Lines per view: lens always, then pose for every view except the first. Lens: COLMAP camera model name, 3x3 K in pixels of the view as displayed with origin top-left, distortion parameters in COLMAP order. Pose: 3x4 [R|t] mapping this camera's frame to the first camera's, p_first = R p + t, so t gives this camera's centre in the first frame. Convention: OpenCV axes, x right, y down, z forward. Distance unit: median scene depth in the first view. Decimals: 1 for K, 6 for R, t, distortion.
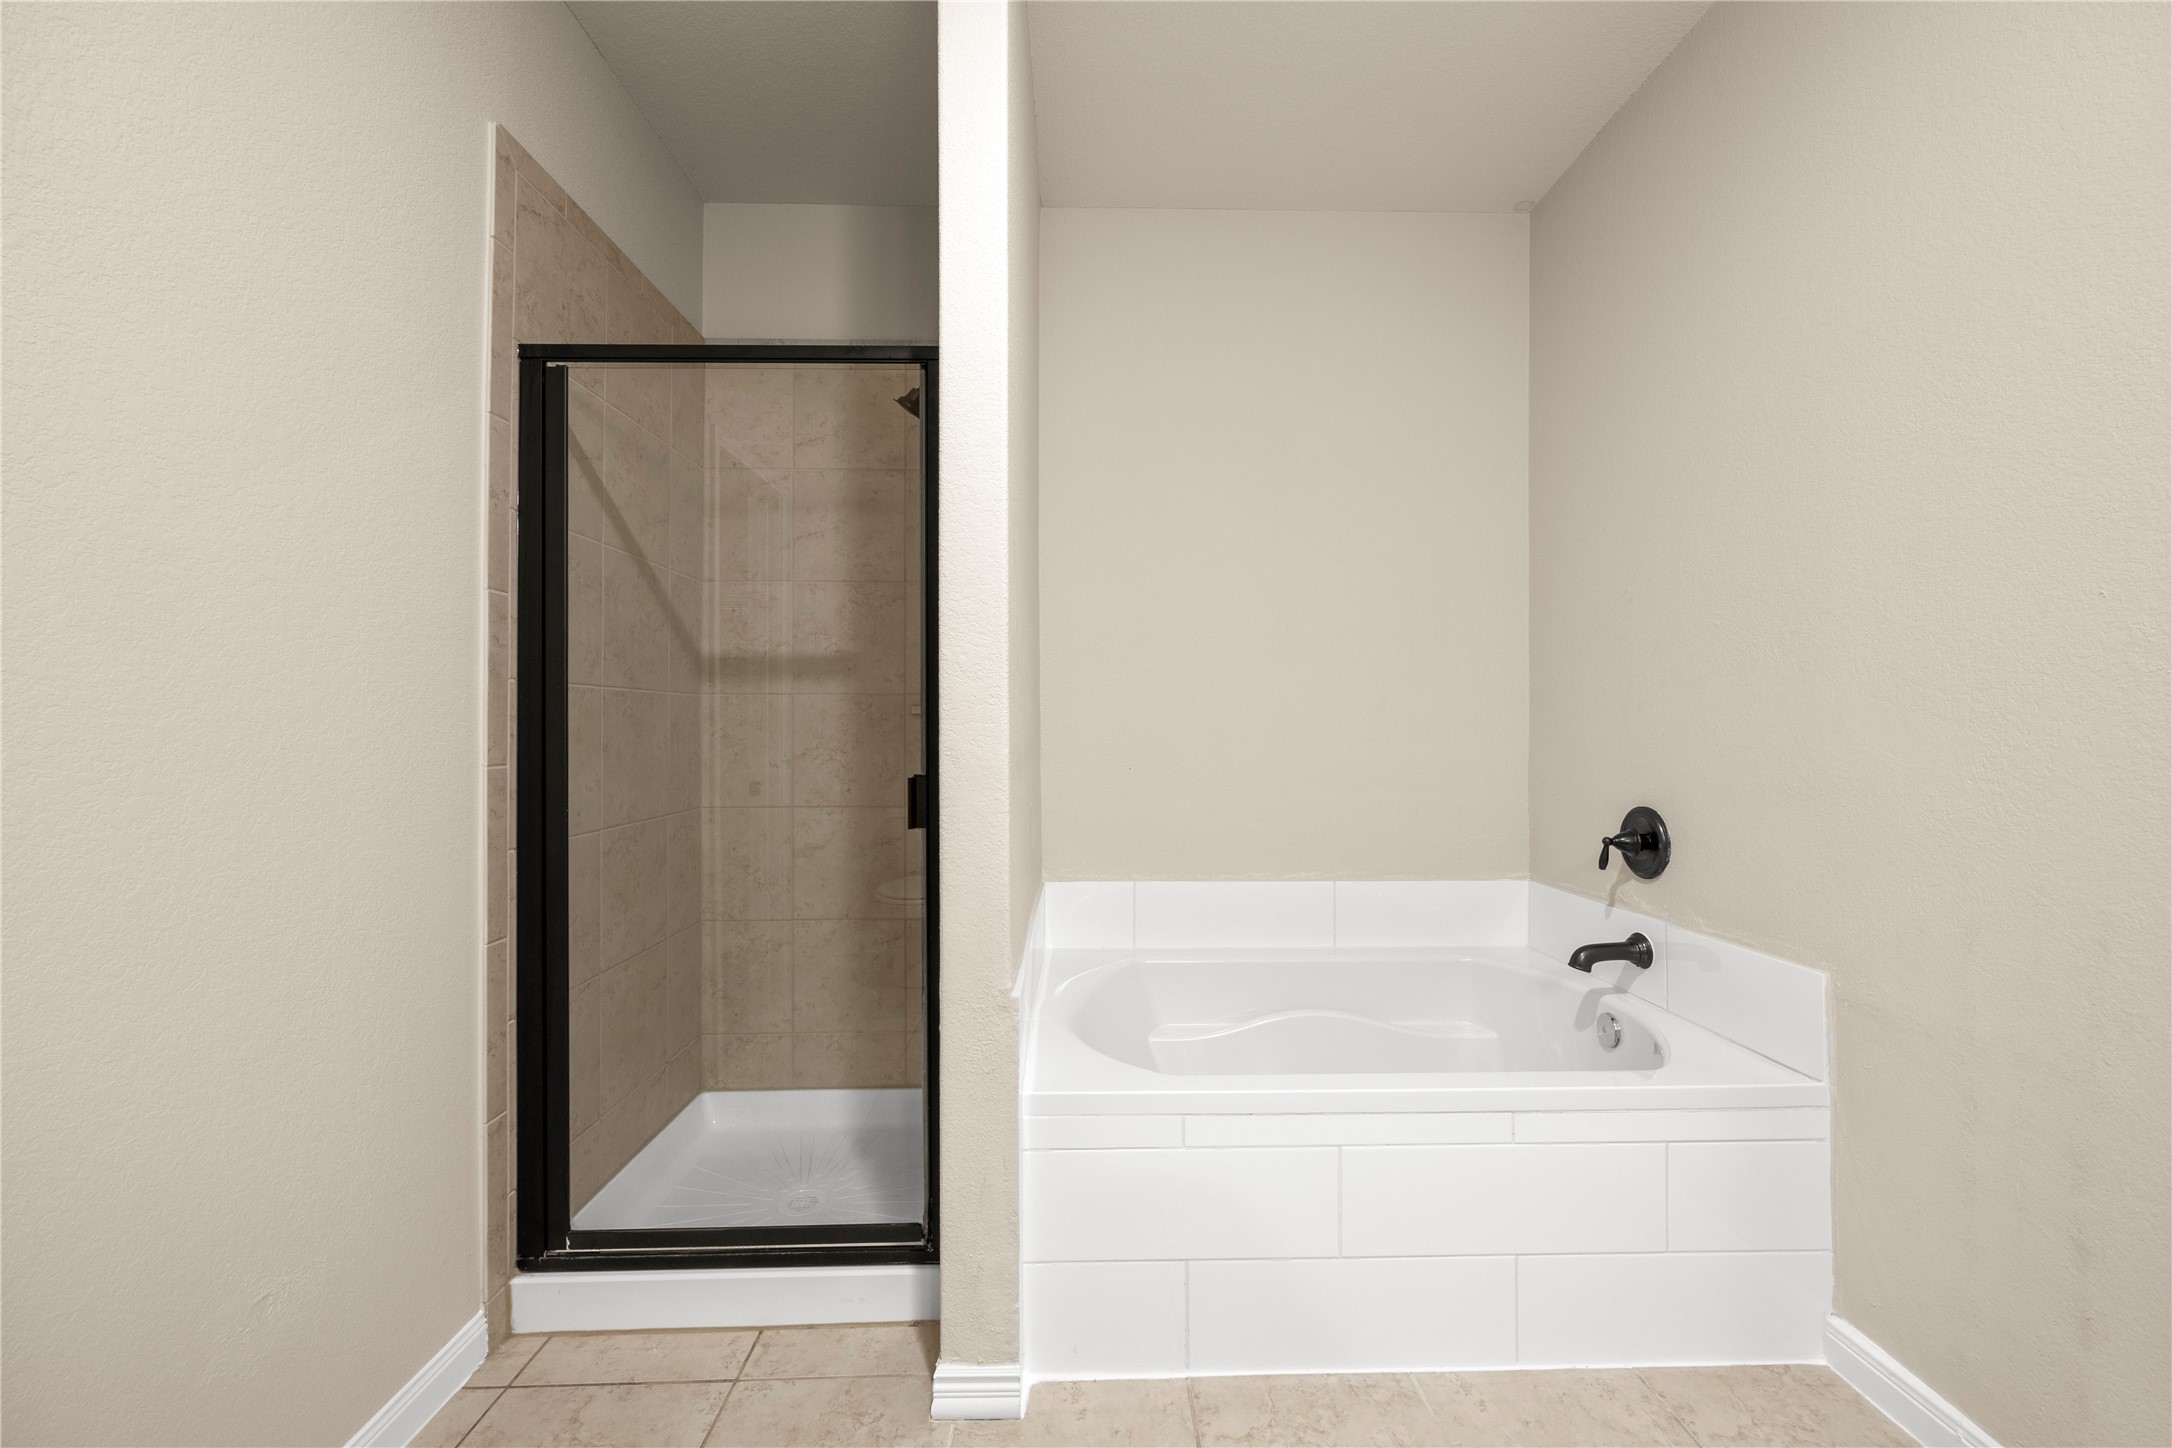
lens RADIAL K [[871.5, 0, 1087.7], [0, 871.5, 725.1], [0, 0, 1]] dist [-0.007250, 0.002309]
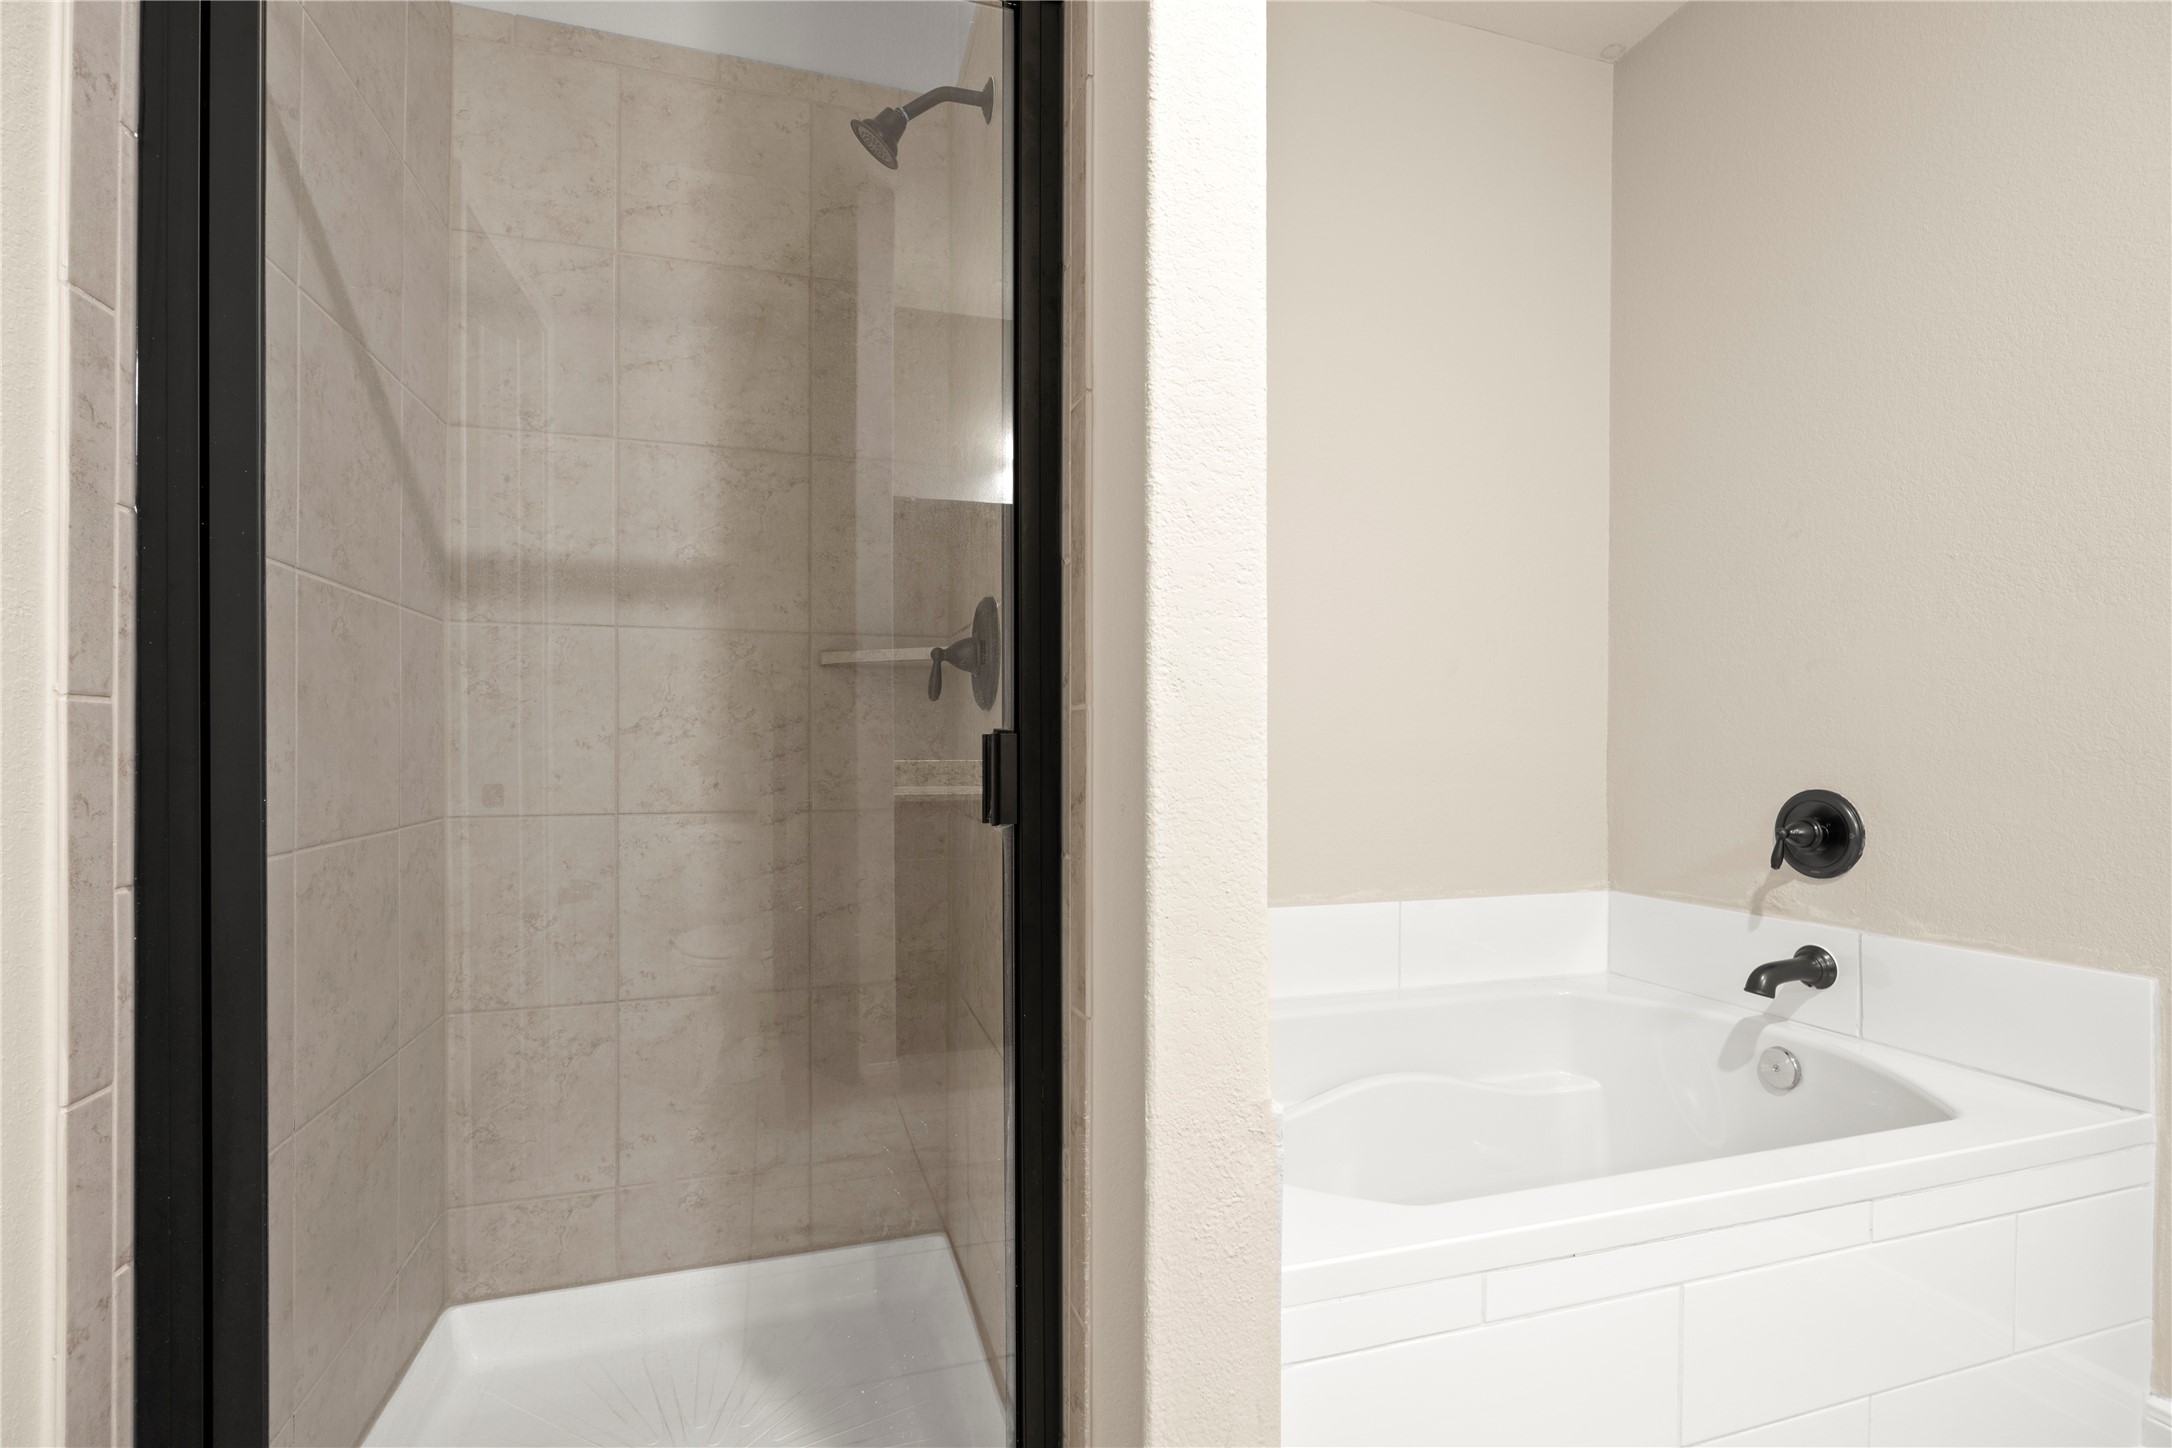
lens RADIAL K [[970.7, 0, 1045.1], [0, 970.7, 761.7], [0, 0, 1]] dist [-0.011857, 0.001143]
pose [[0.959582, 0.000653, 0.281429, -0.283060], [-0.003475, 0.999949, 0.009529, 0.058525], [-0.281408, -0.010122, 0.959535, 0.320138]]
